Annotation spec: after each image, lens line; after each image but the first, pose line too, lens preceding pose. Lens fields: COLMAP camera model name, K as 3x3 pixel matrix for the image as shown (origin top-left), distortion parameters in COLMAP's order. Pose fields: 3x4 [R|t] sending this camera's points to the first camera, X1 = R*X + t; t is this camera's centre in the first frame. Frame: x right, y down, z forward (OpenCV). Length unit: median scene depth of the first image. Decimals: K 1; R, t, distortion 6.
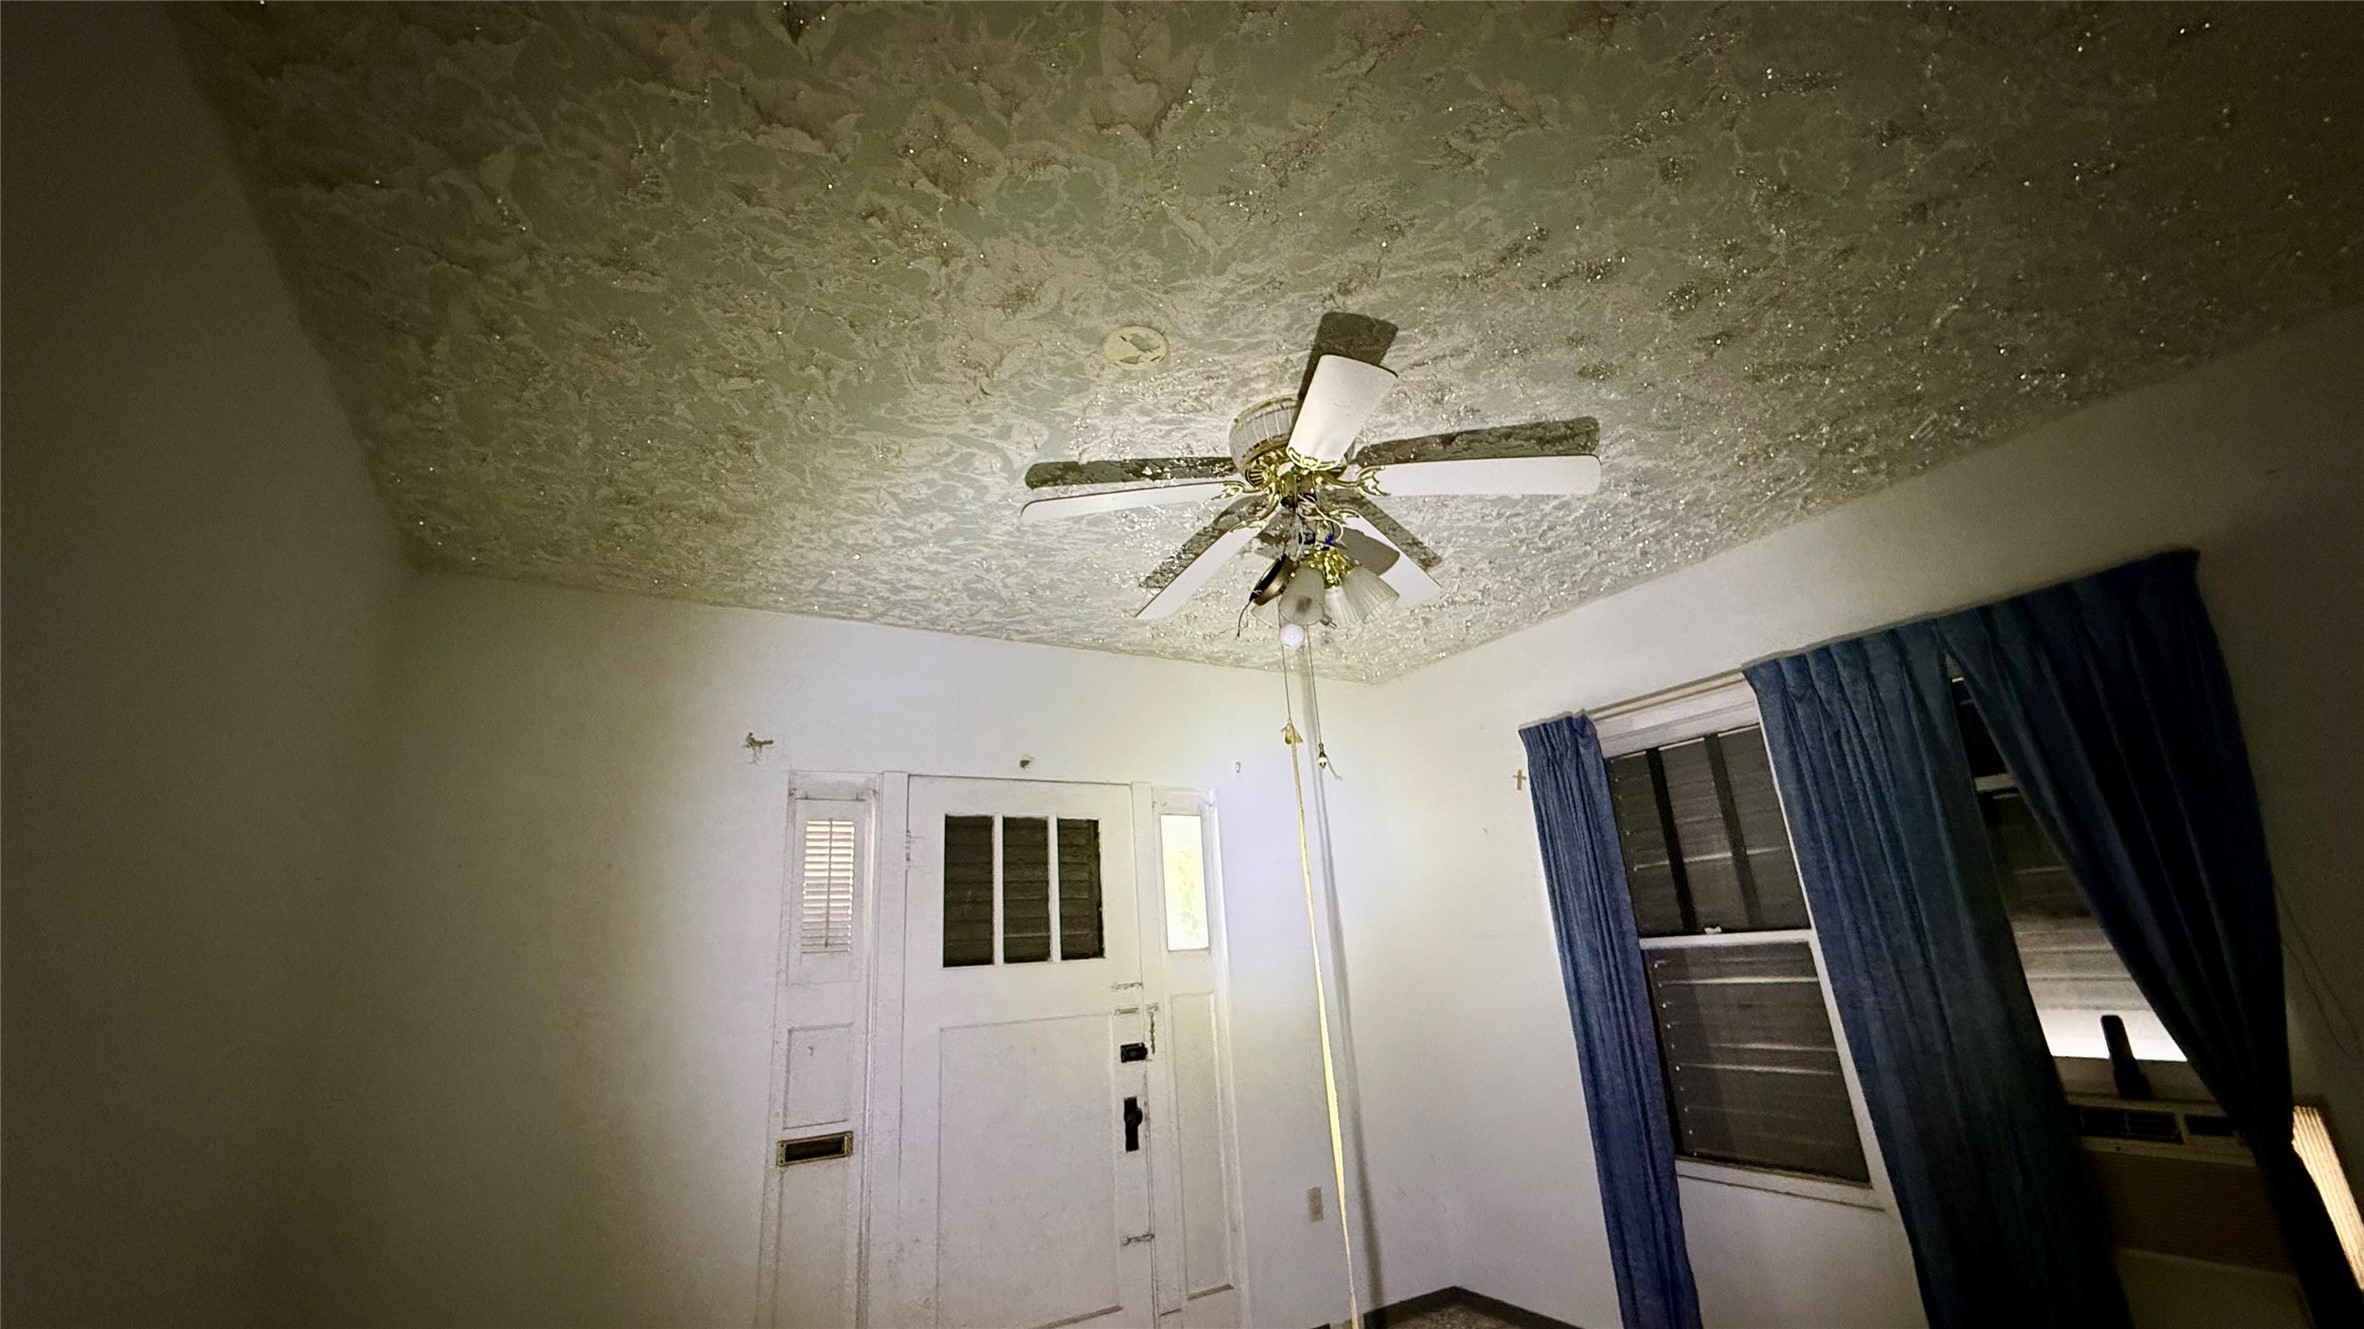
lens RADIAL K [[948.3, 0, 1182.0], [0, 948.3, 664.5], [0, 0, 1]] dist [0.000045, -0.013376]
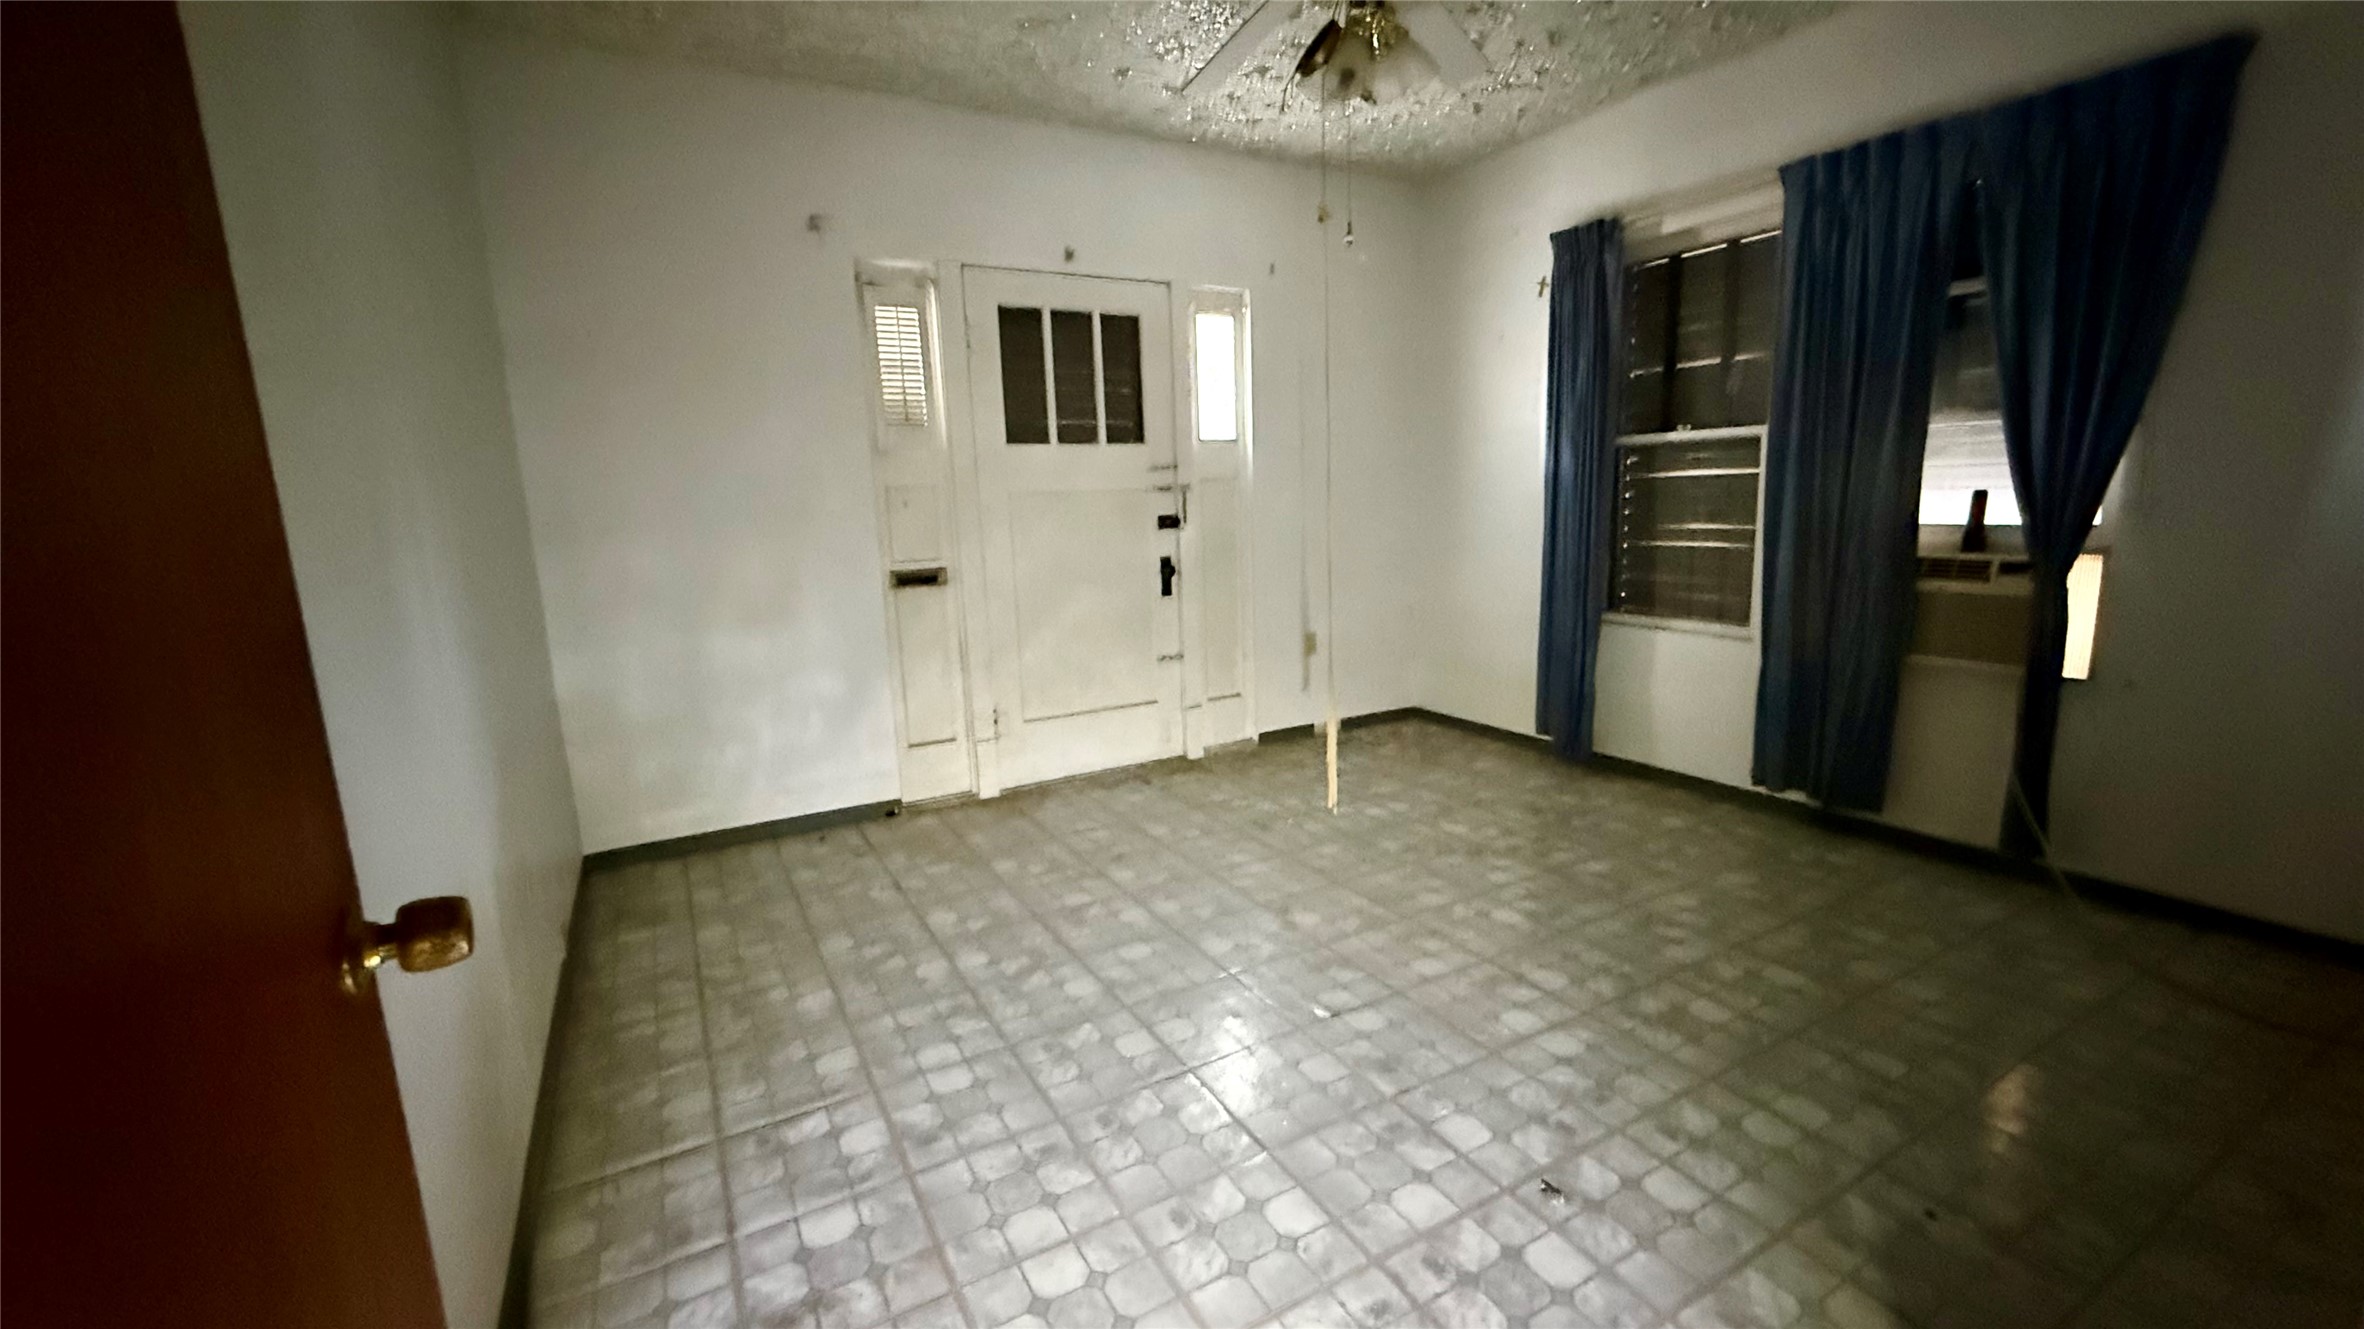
lens RADIAL K [[944.8, 0, 1182.0], [0, 944.8, 664.5], [0, 0, 1]] dist [-0.000989, -0.000303]
pose [[0.999365, 0.032043, -0.015591, -0.010795], [-0.021130, 0.885162, 0.464803, 0.017266], [0.028694, -0.464178, 0.885277, -0.139808]]
